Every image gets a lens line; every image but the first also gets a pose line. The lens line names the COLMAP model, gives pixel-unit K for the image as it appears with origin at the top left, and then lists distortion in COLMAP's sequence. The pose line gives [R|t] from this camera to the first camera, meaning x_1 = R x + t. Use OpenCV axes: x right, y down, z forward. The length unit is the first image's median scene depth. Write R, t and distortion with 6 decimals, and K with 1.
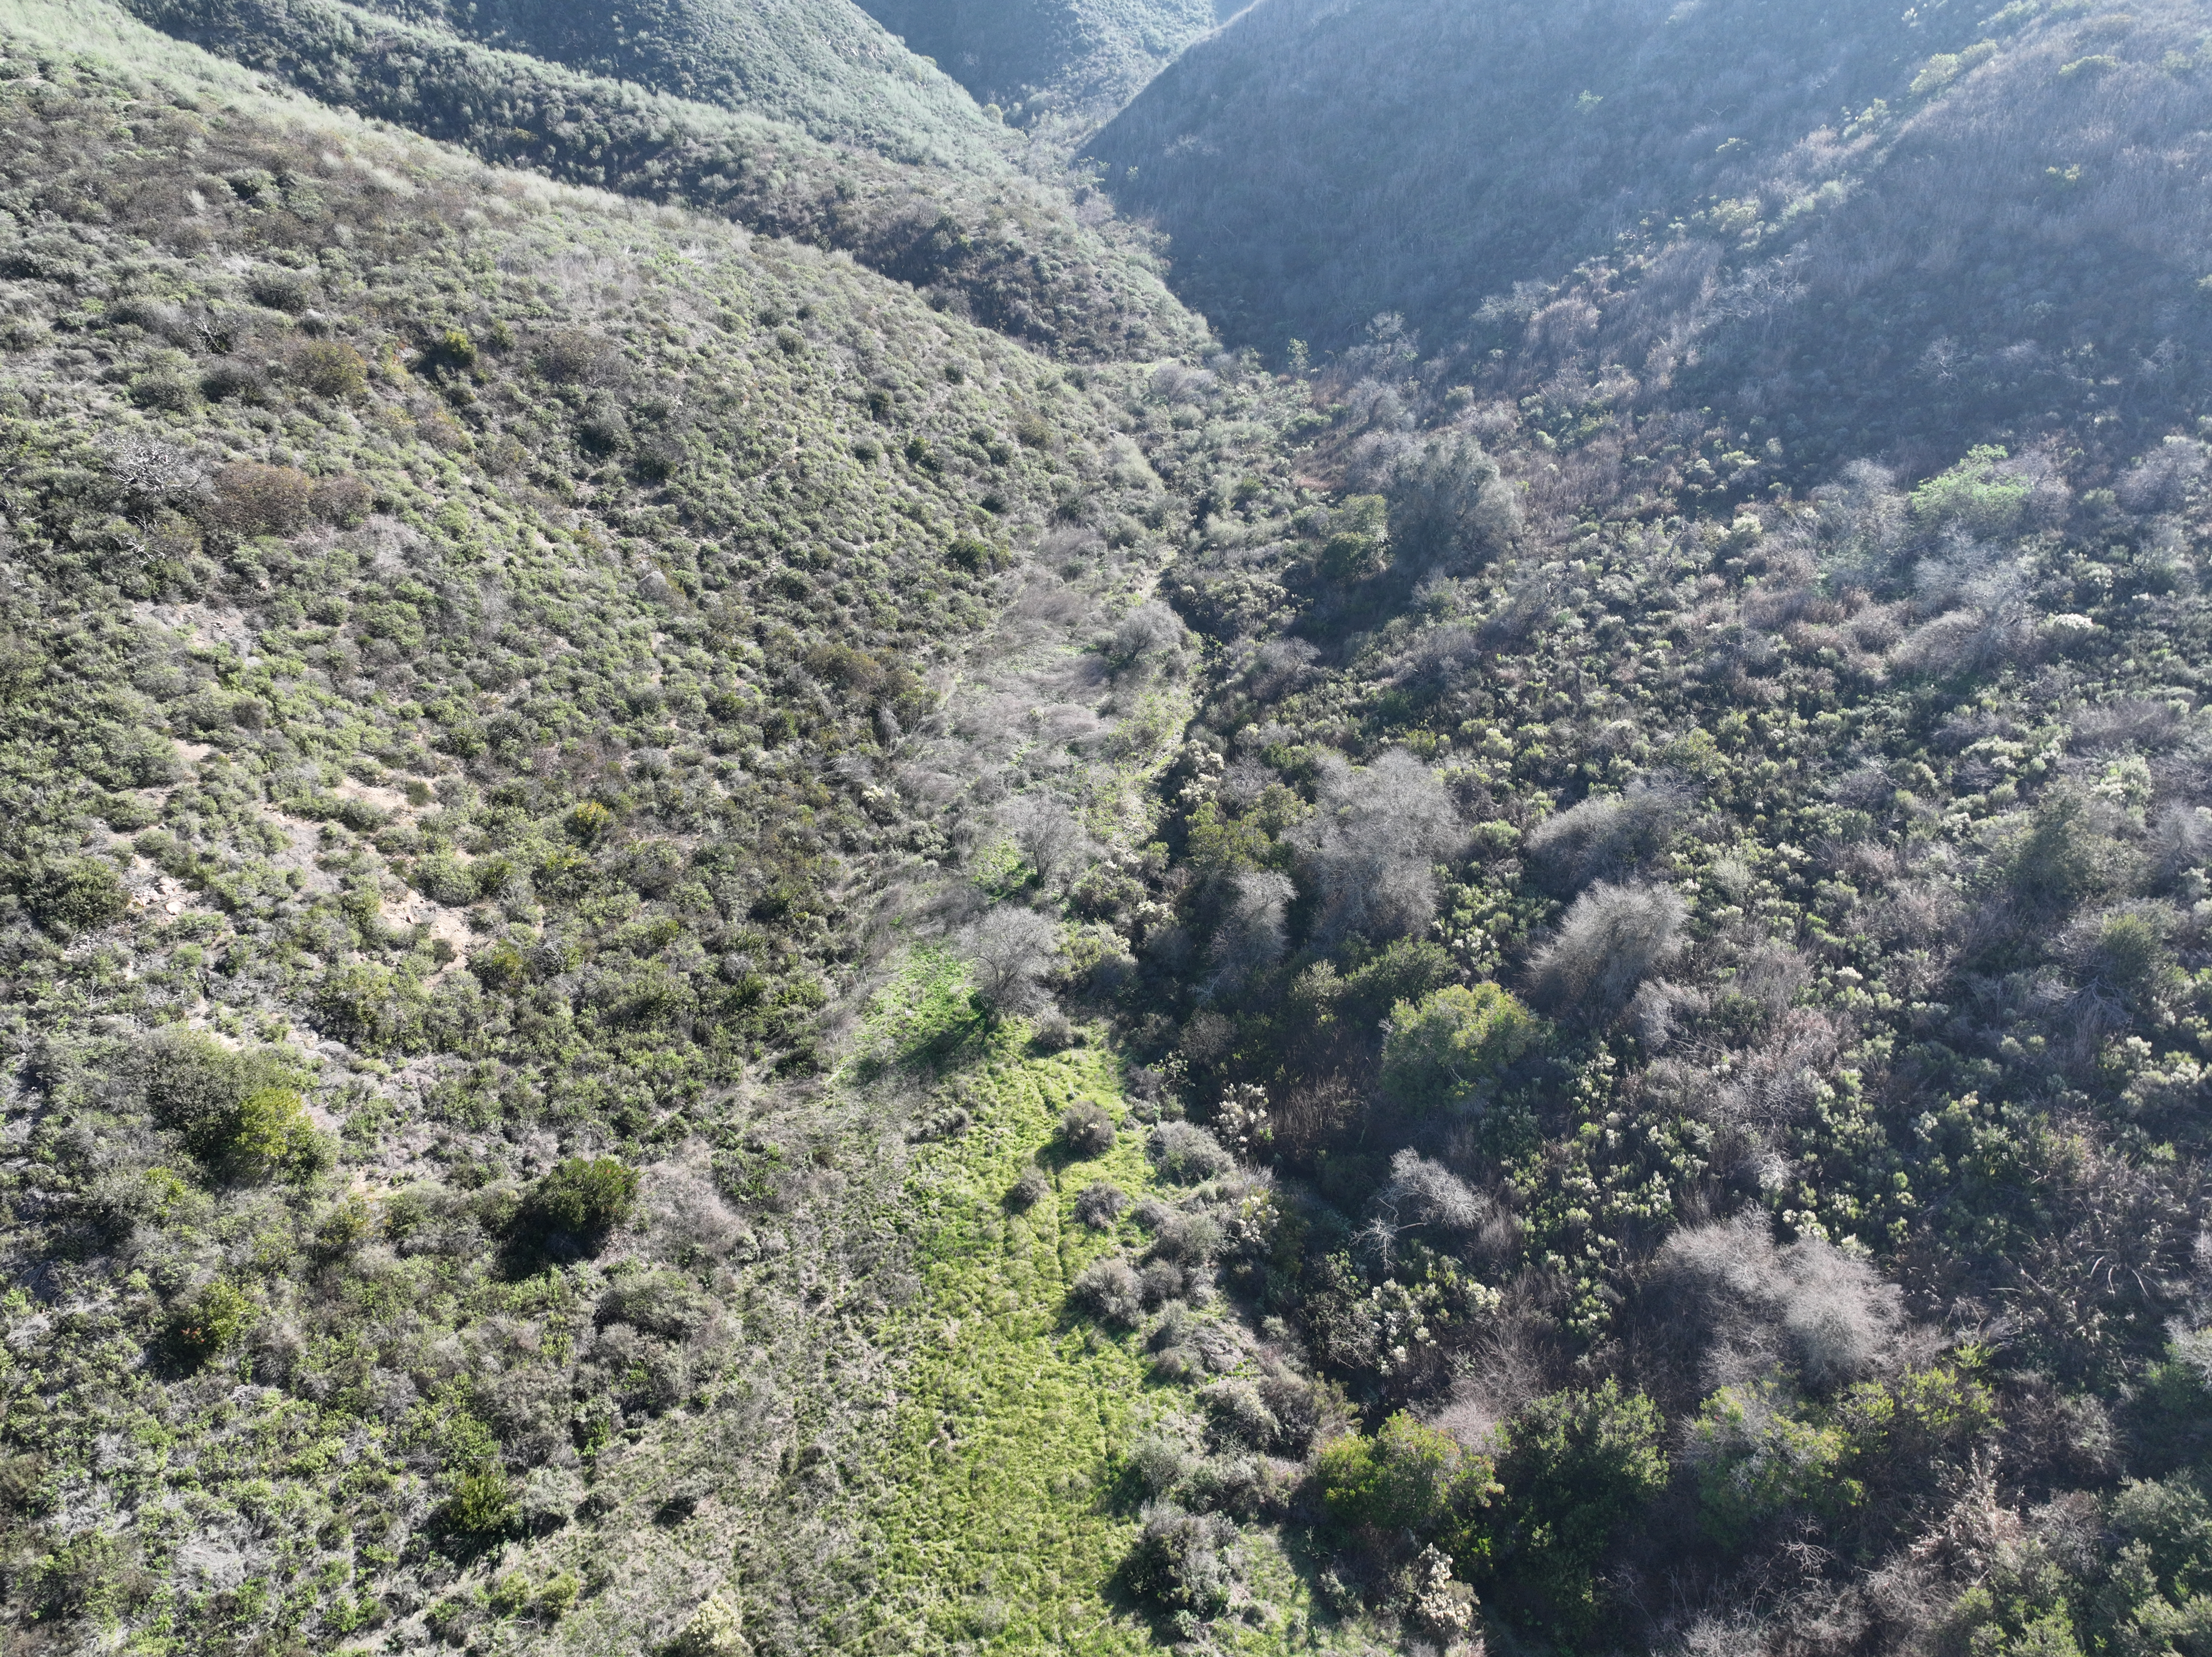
lens RADIAL K [[1562.9, 0, 1106.0], [0, 1562.9, 828.5], [0, 0, 1]] dist [-0.006614, 0.024422]
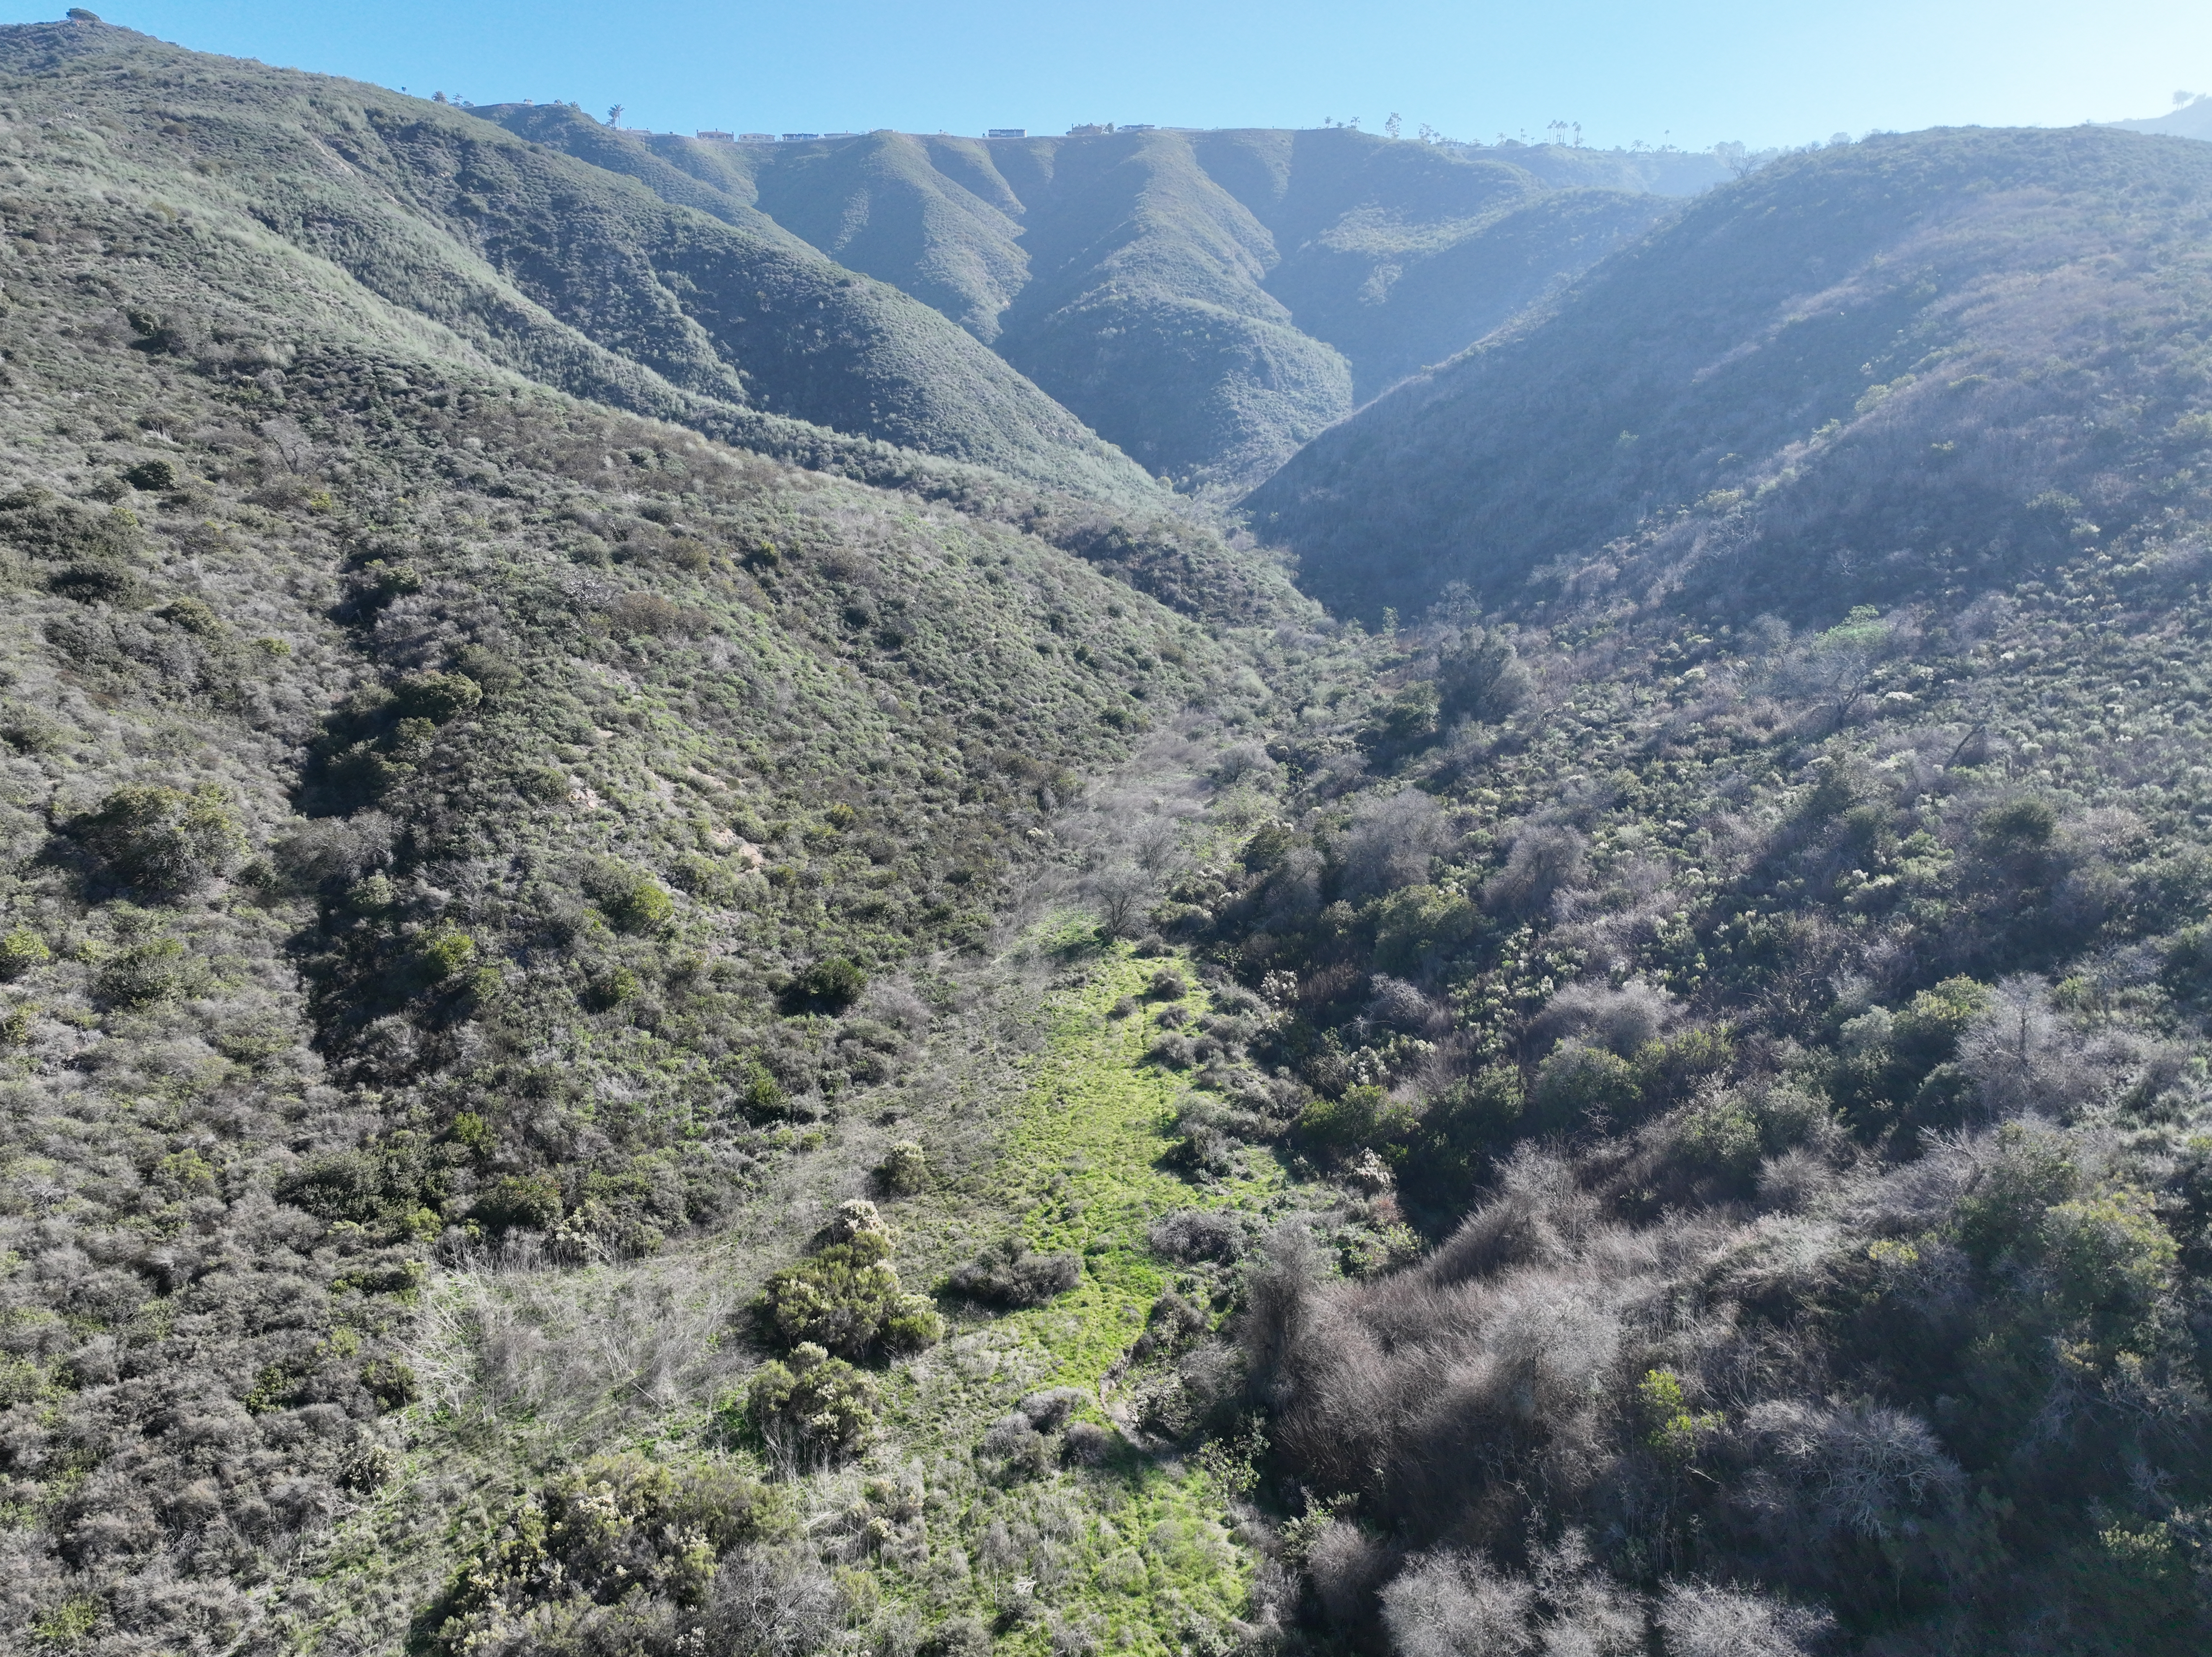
lens RADIAL K [[1578.5, 0, 1106.0], [0, 1578.5, 828.5], [0, 0, 1]] dist [0.012773, -0.006681]
pose [[0.993713, 0.023965, -0.109359, 0.074145], [-0.050905, 0.966722, -0.250713, 0.359467], [0.099711, 0.254704, 0.961865, -0.380398]]
